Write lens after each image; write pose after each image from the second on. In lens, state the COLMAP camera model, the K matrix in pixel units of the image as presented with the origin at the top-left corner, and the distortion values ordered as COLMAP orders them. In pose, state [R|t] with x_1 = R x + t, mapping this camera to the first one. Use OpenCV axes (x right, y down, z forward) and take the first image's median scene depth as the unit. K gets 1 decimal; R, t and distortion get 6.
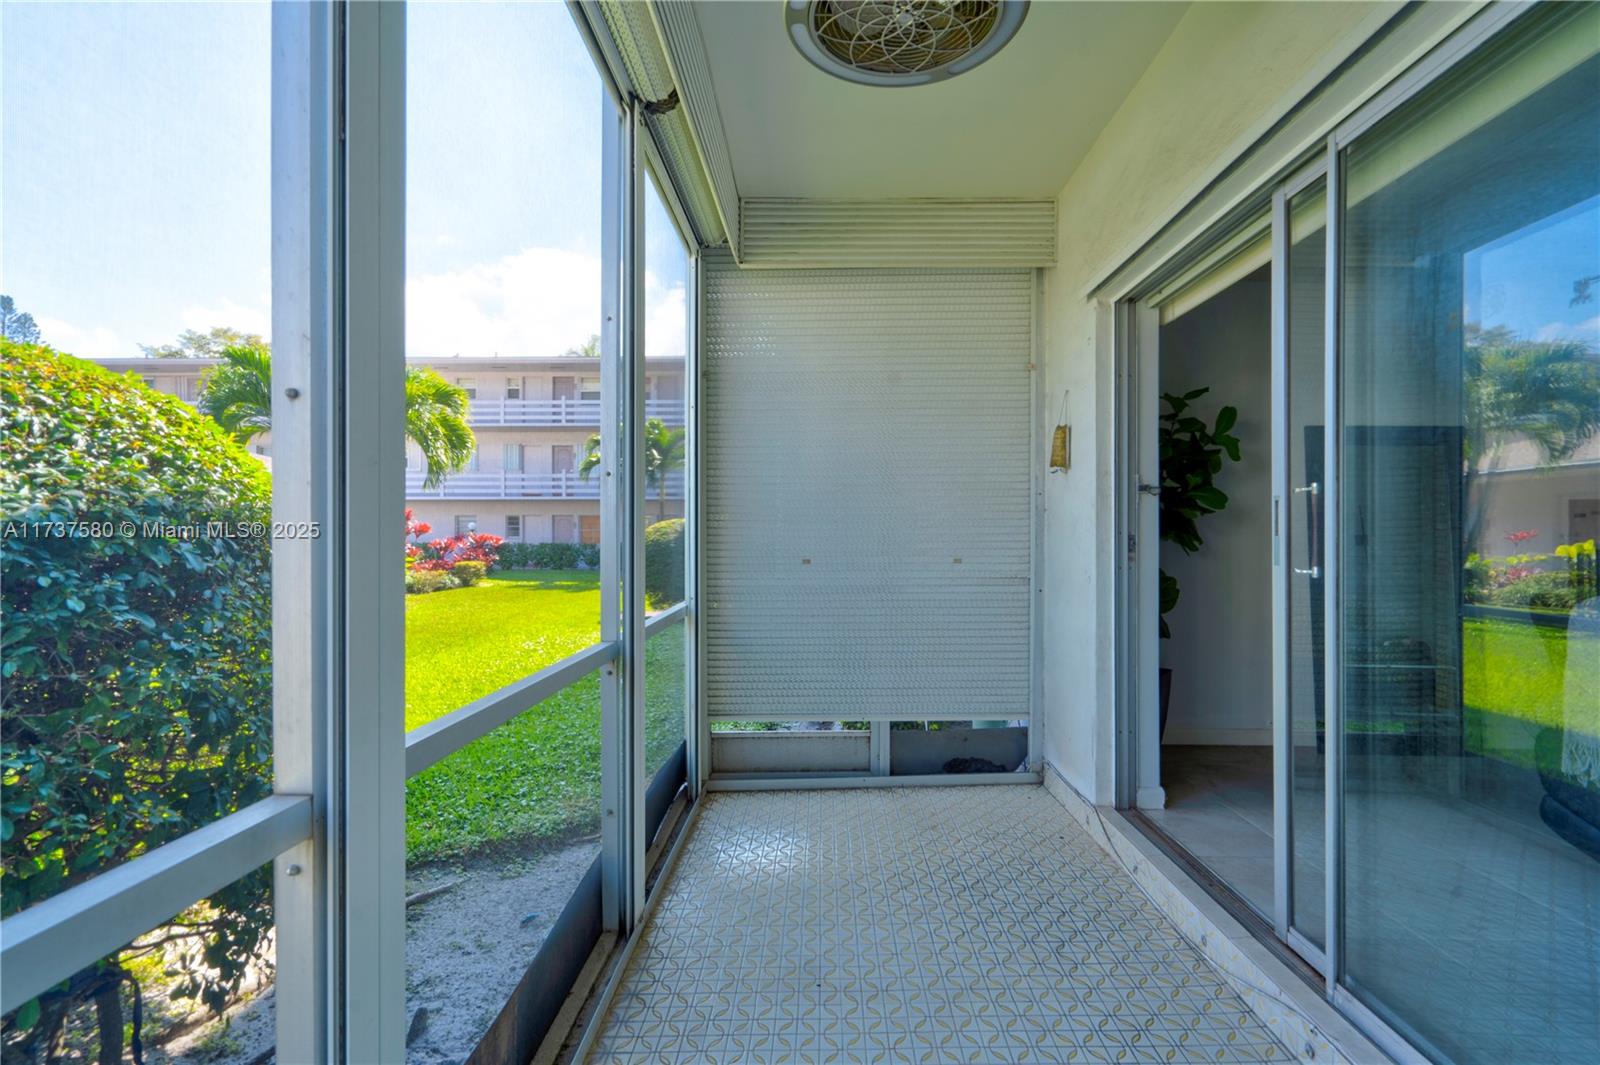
lens RADIAL K [[740.7, 0, 829.7], [0, 740.7, 541.0], [0, 0, 1]] dist [-0.000937, 0.000038]
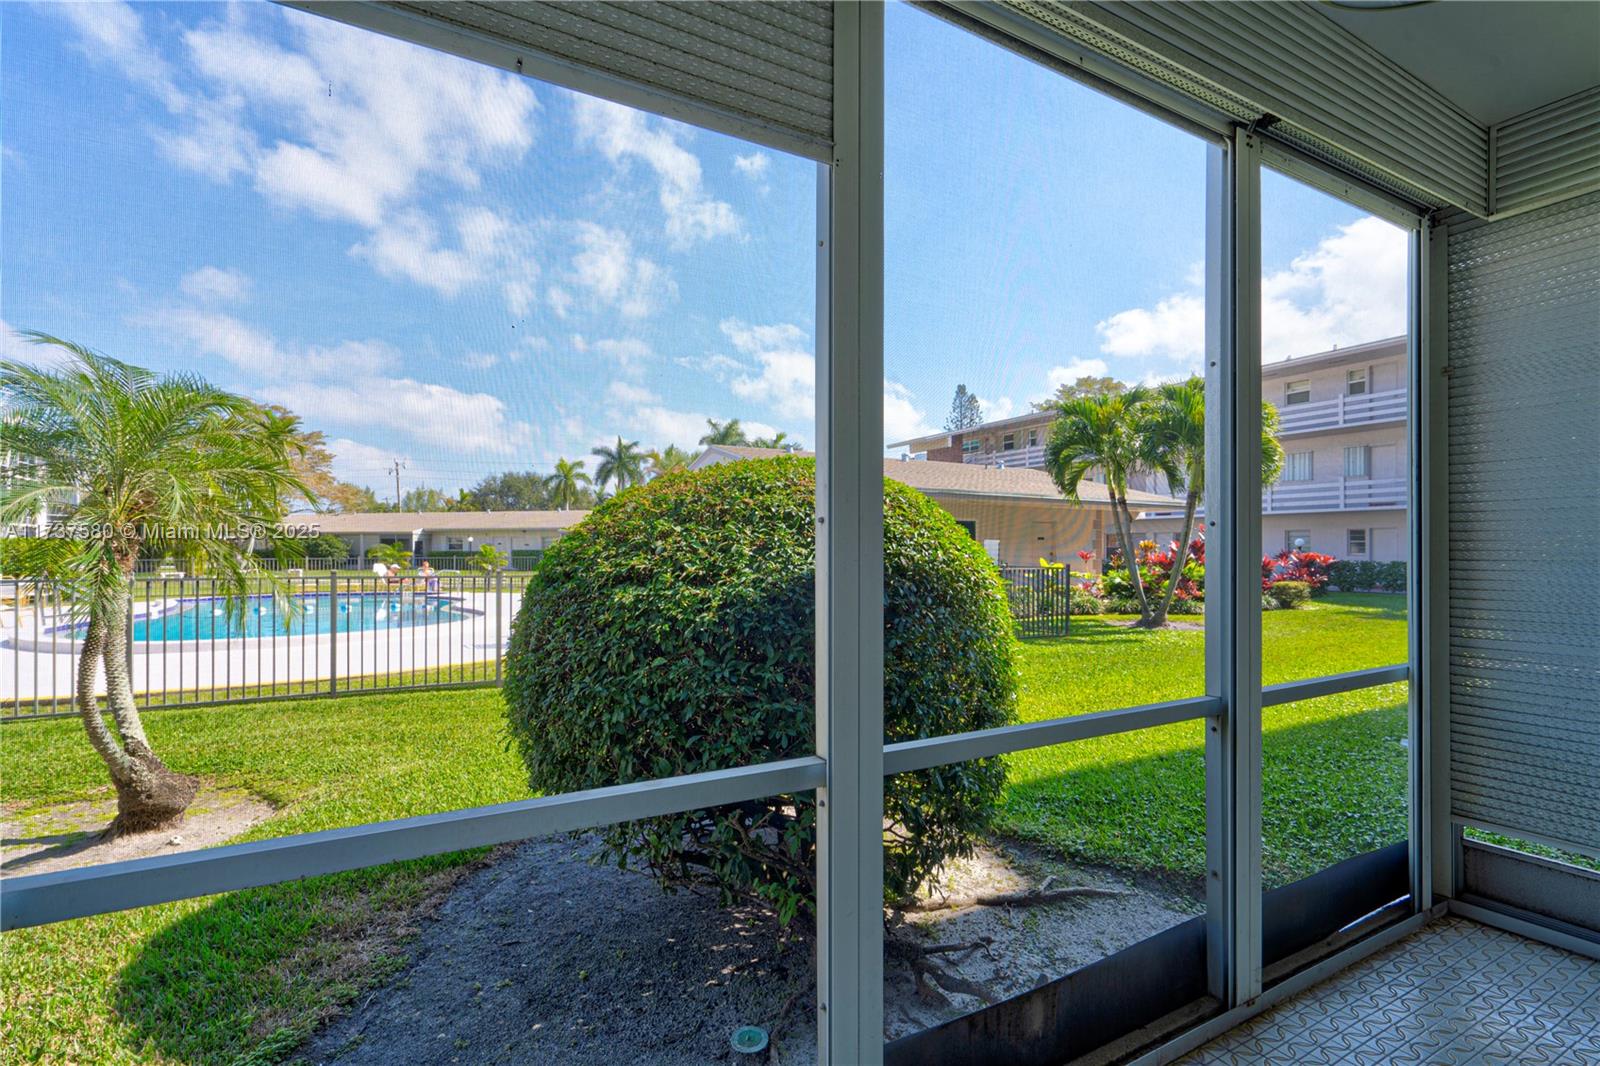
lens RADIAL K [[764.5, 0, 810.9], [0, 764.5, 551.0], [0, 0, 1]] dist [0.002333, 0.000403]
pose [[0.493594, 0.005292, -0.869676, 0.190651], [-0.007175, 0.999972, 0.002013, -0.032393], [0.869663, 0.005246, 0.493618, 0.029648]]
